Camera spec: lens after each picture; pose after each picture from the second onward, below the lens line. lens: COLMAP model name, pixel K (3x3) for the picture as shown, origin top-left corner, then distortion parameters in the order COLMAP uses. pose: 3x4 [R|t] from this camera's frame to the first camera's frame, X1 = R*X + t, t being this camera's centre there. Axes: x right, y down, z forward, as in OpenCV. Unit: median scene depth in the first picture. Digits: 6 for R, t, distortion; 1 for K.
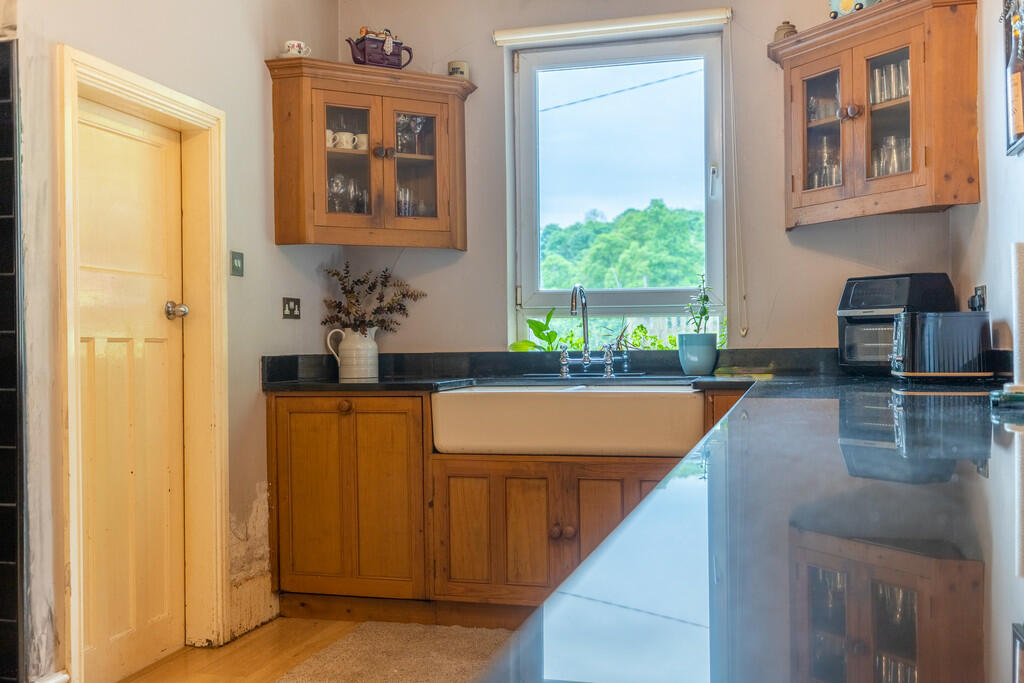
lens RADIAL K [[993.1, 0, 512.0], [0, 993.1, 341.5], [0, 0, 1]] dist [0.000531, 0.009706]
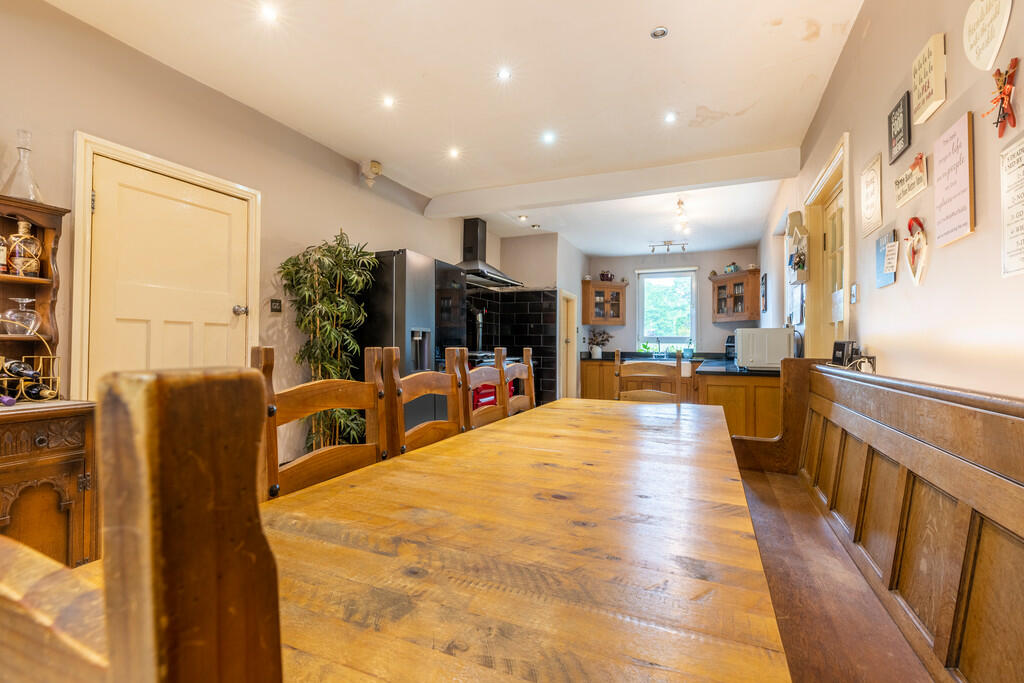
lens RADIAL K [[454.2, 0, 512.0], [0, 454.2, 341.5], [0, 0, 1]] dist [0.001780, 0.000584]
pose [[0.989525, 0.017931, -0.143244, -0.264682], [-0.019269, 0.999783, -0.007956, -0.007687], [0.143070, 0.010633, 0.989655, -0.944926]]
